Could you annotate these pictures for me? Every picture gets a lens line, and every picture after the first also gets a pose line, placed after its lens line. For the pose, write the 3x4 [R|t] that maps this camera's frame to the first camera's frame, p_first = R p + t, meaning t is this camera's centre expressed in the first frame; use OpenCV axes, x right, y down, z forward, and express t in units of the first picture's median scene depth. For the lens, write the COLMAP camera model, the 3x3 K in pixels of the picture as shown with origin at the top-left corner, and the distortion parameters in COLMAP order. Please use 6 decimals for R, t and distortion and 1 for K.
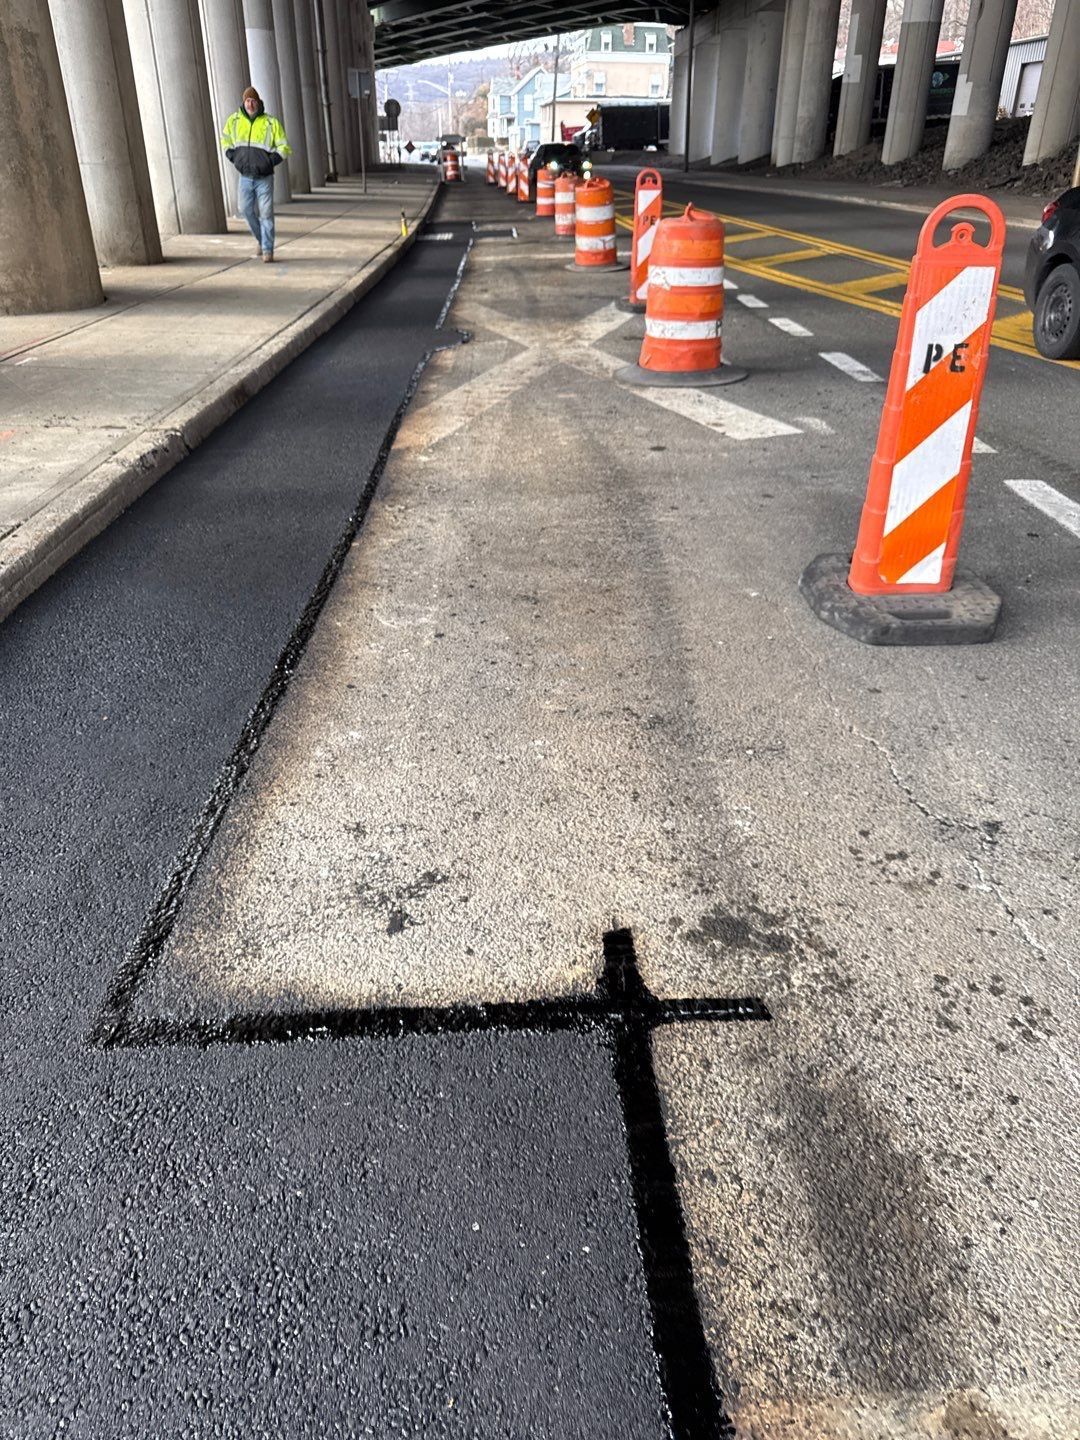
lens RADIAL K [[1043.4, 0, 540.0], [0, 1043.4, 720.0], [0, 0, 1]] dist [0.032826, -0.047193]
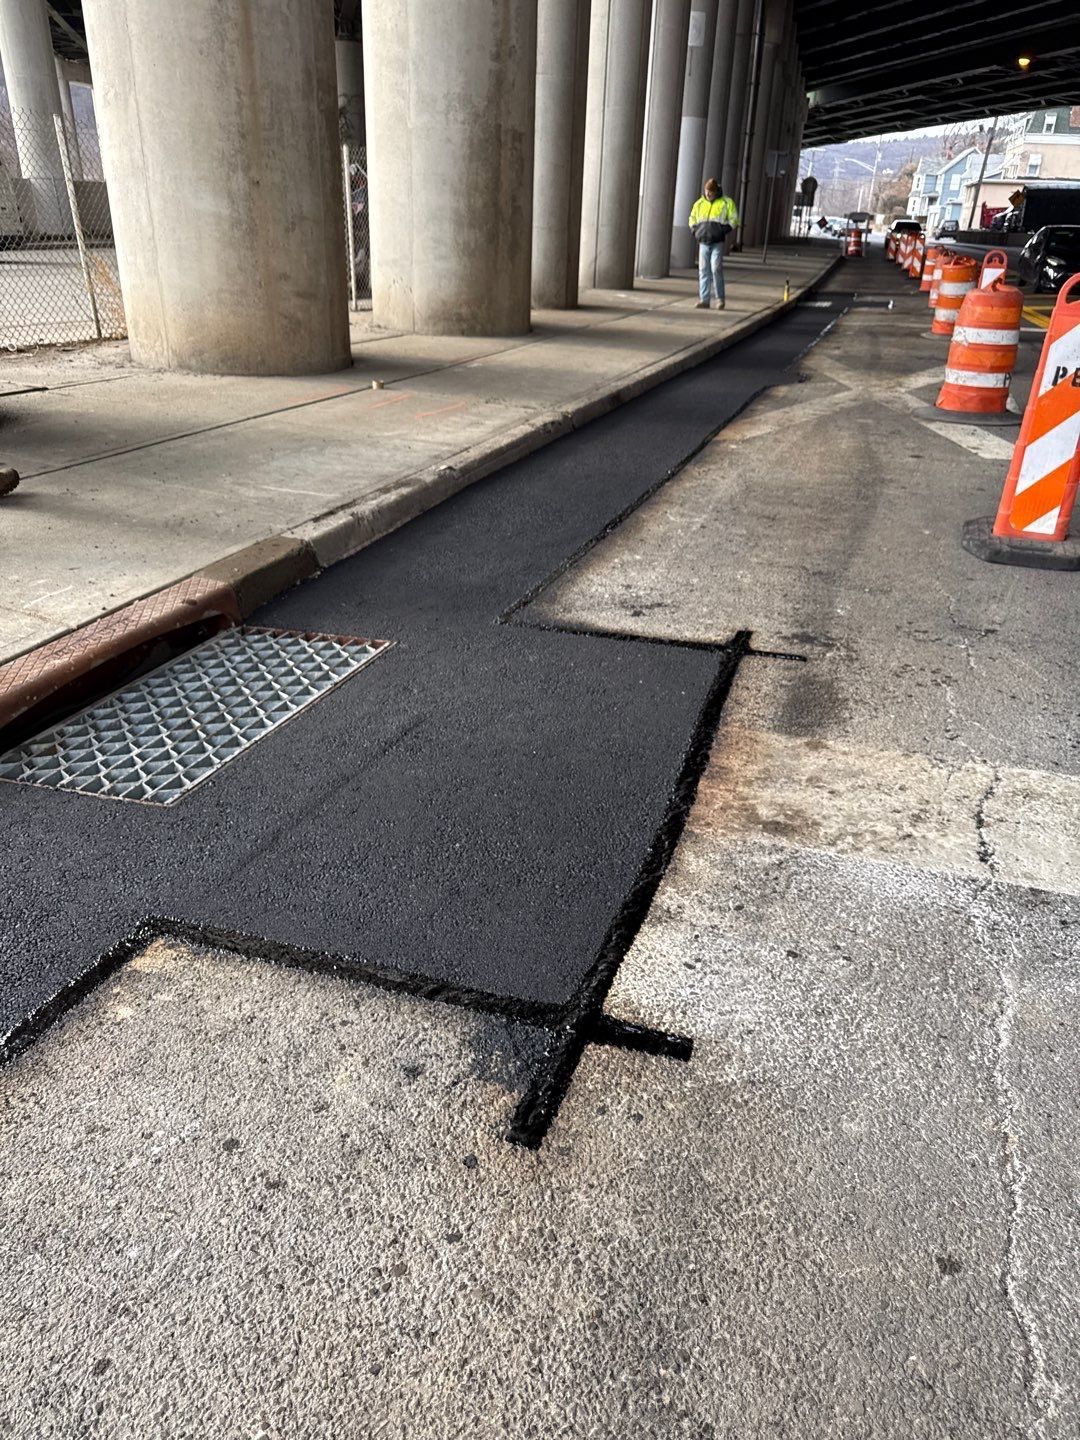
lens RADIAL K [[1040.2, 0, 540.0], [0, 1040.2, 720.0], [0, 0, 1]] dist [0.029988, -0.024177]
pose [[0.938529, 0.177361, -0.296151, 0.032063], [-0.193023, 0.980894, -0.024262, 0.049422], [0.286190, 0.079935, 0.954833, -0.094350]]
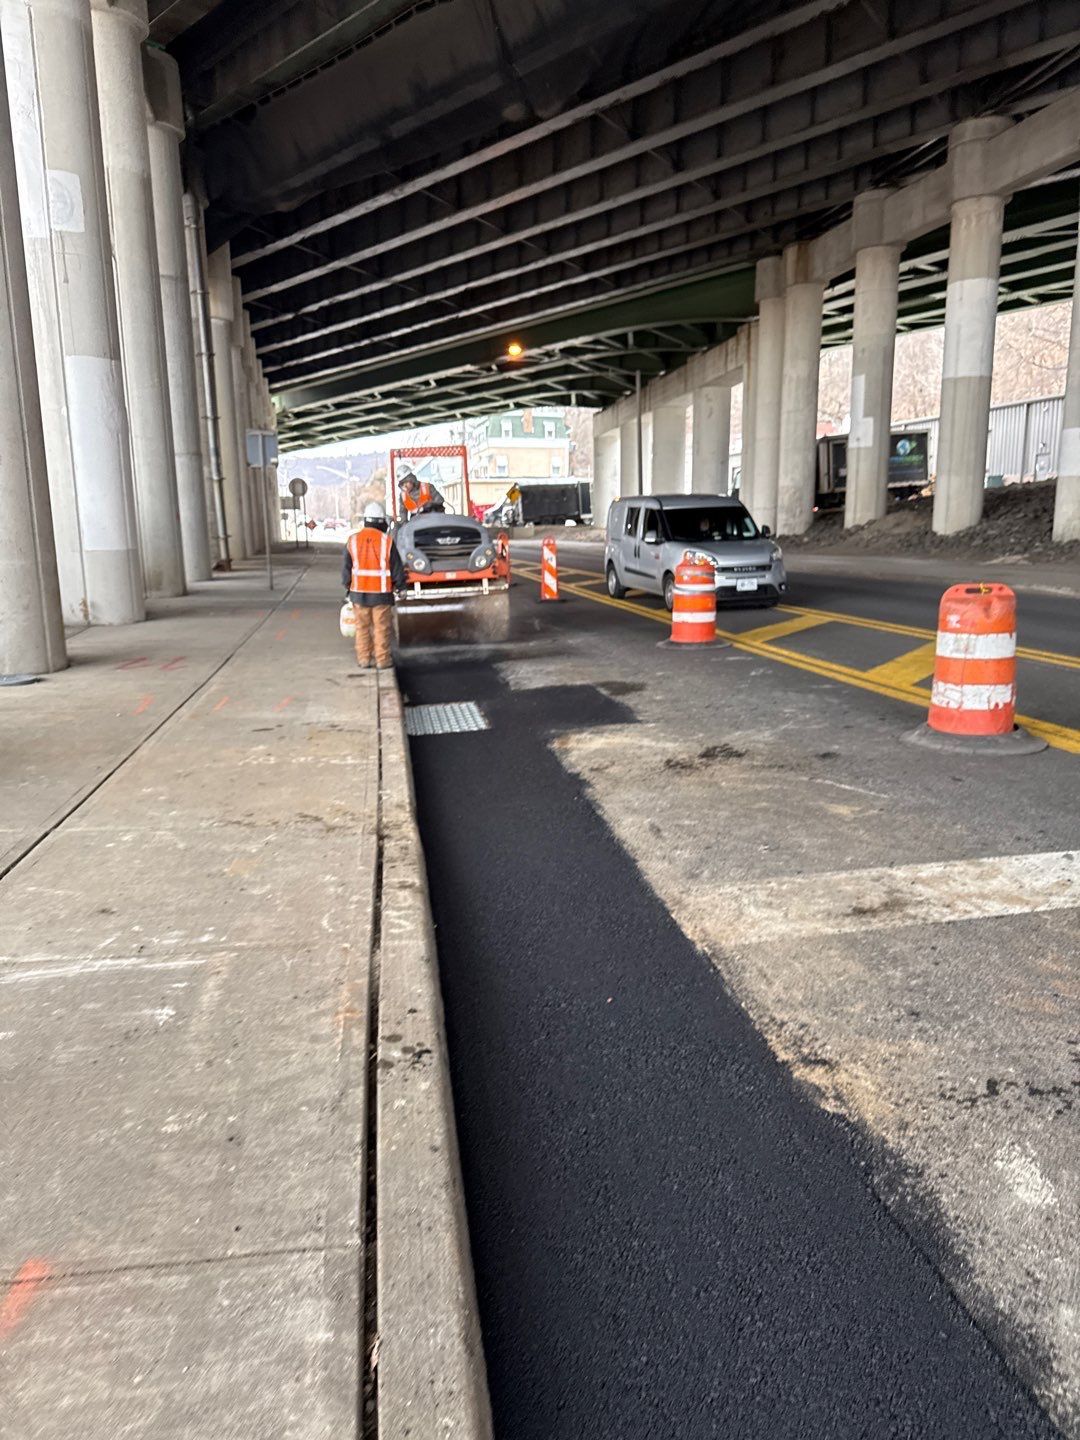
lens RADIAL K [[1045.0, 0, 540.0], [0, 1045.0, 720.0], [0, 0, 1]] dist [0.118889, -0.204809]
pose [[0.994028, -0.038575, 0.102081, -0.102569], [0.068106, 0.950195, -0.304125, -0.315529], [-0.085265, 0.309261, 0.947147, 0.564345]]
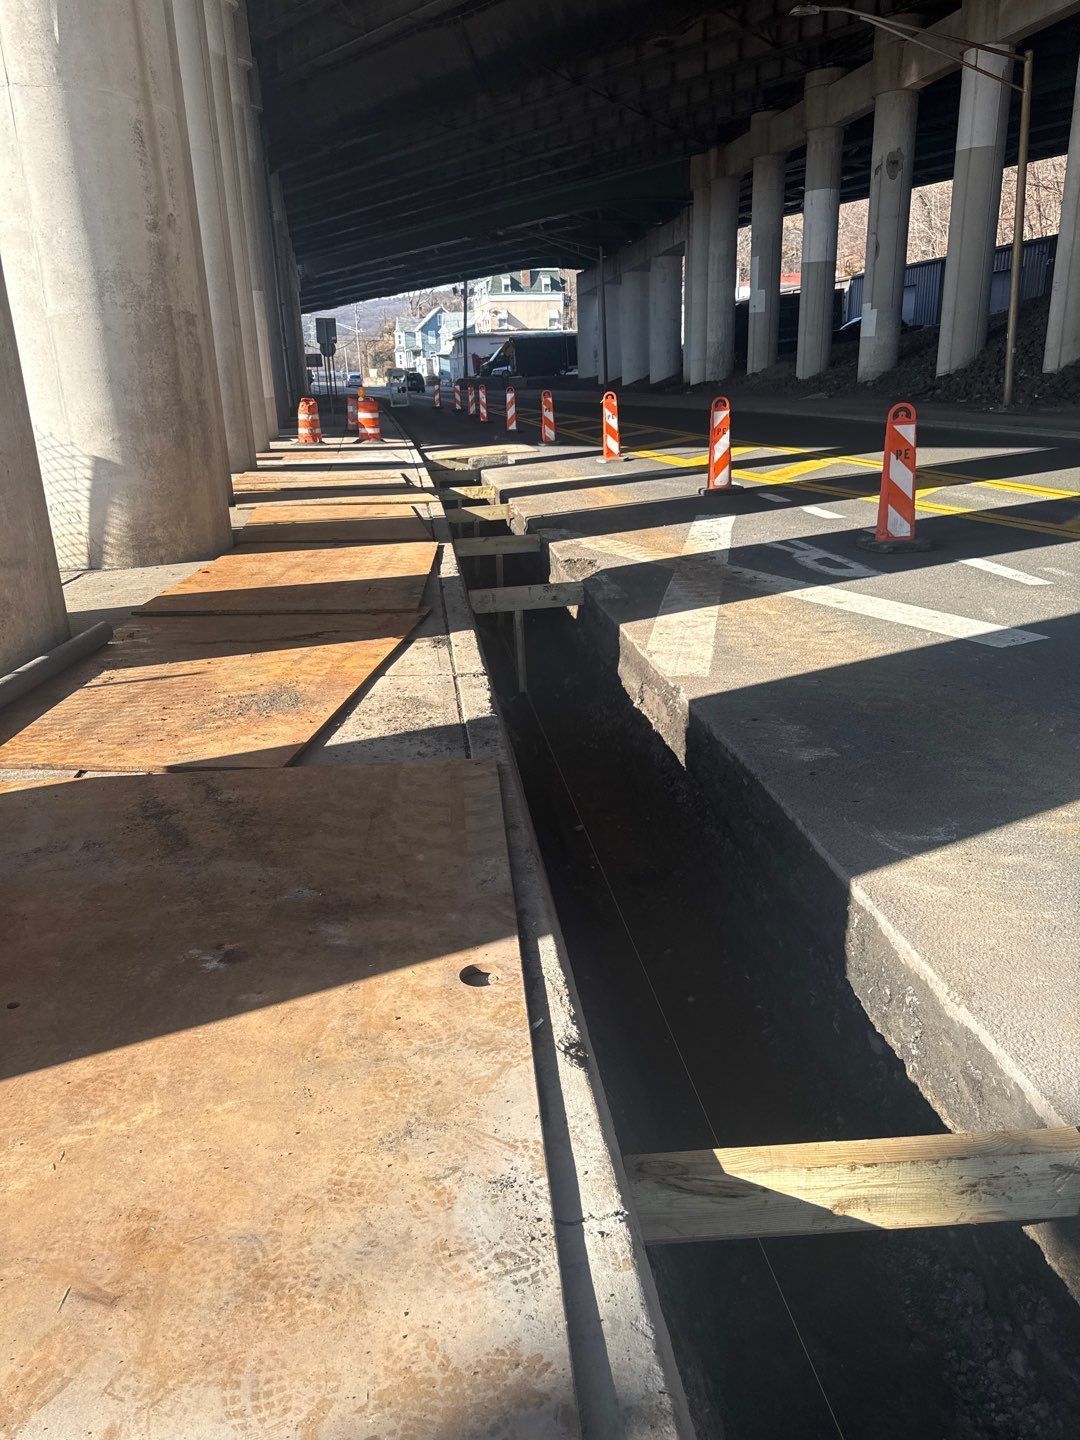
lens RADIAL K [[1049.4, 0, 520.8], [0, 1049.4, 707.3], [0, 0, 1]] dist [0.008843, 0.002099]
pose [[0.996058, -0.060973, 0.064433, -0.099143], [0.072056, 0.979762, -0.186746, -0.012701], [-0.051743, 0.190653, 0.980293, -0.001767]]
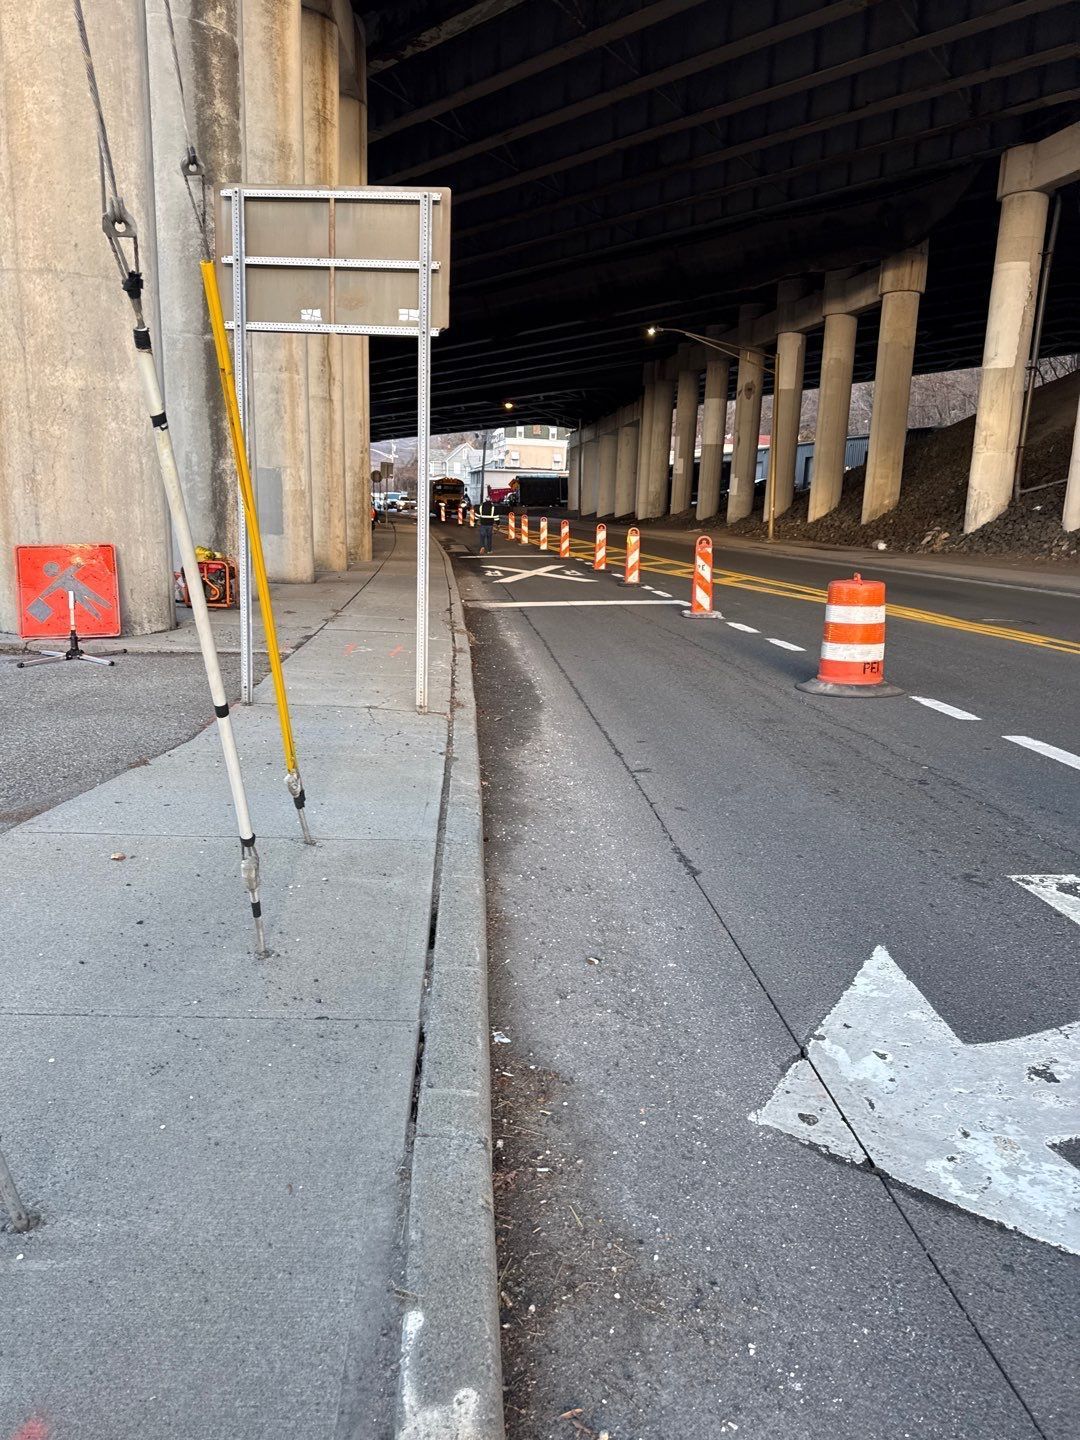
lens RADIAL K [[1009.1, 0, 540.0], [0, 1009.1, 720.0], [0, 0, 1]] dist [0.118040, -0.001135]
pose [[0.996446, 0.004969, 0.084090, -0.096998], [0.018893, 0.959645, -0.280578, 0.393008], [-0.082091, 0.281169, 0.956141, -0.762377]]
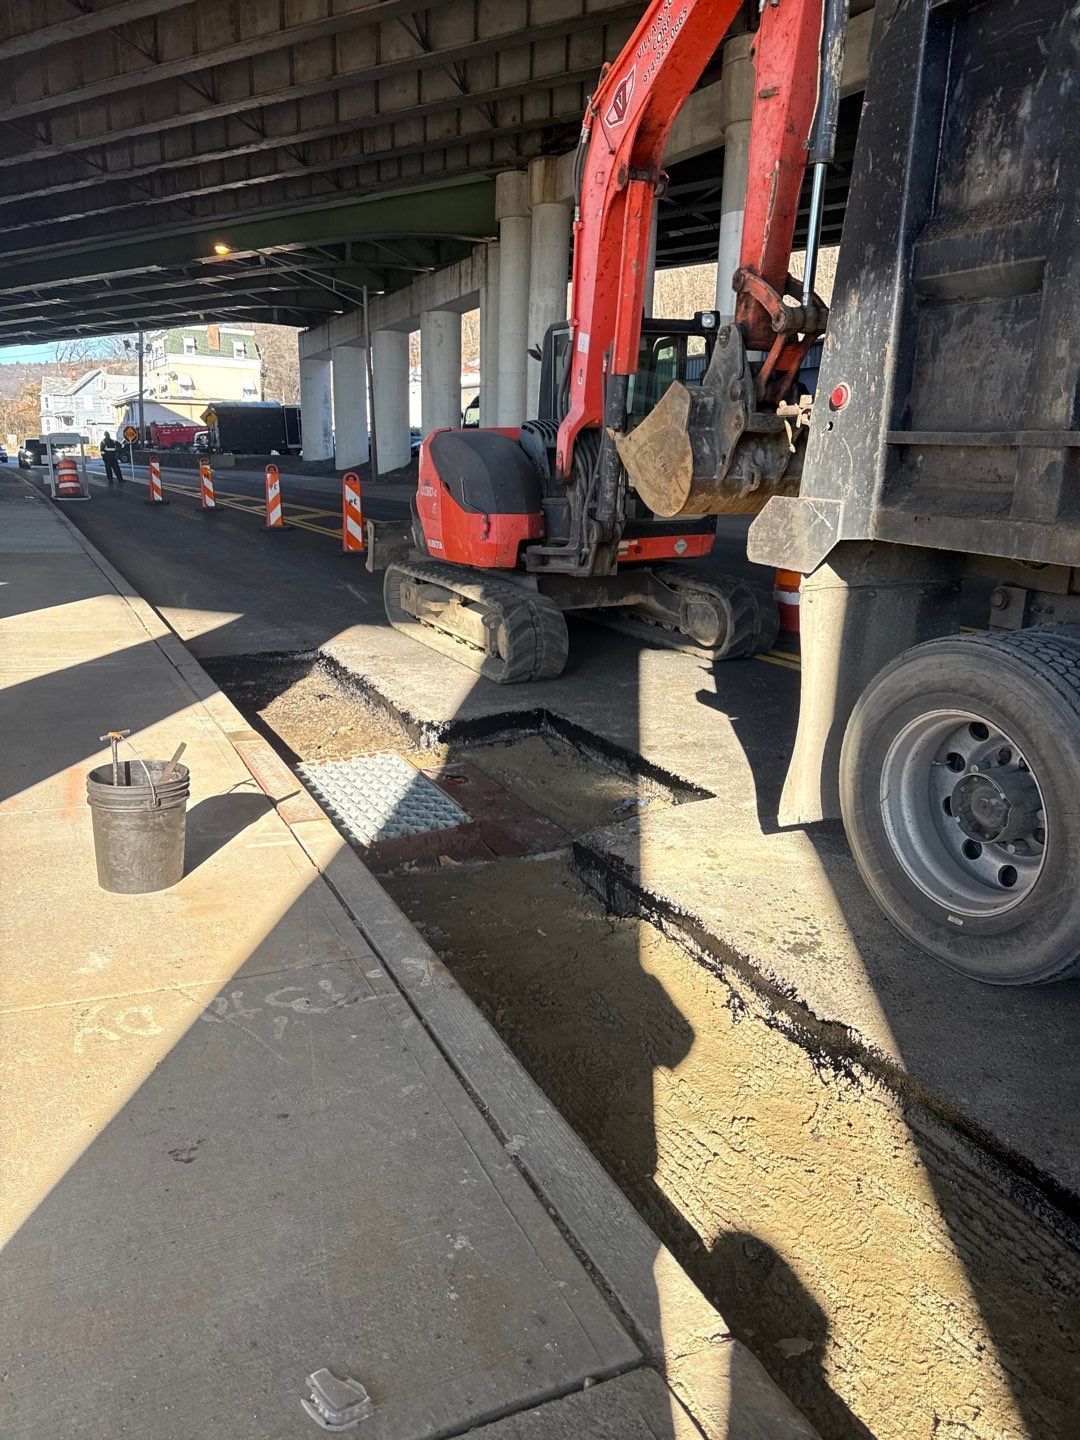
lens RADIAL K [[1043.4, 0, 540.0], [0, 1043.4, 720.0], [0, 0, 1]] dist [0.032826, -0.047193]
pose [[0.920919, -0.082162, 0.380995, -0.156269], [0.172380, 0.962584, -0.209086, -0.416651], [-0.349561, 0.258227, 0.900625, 0.737990]]
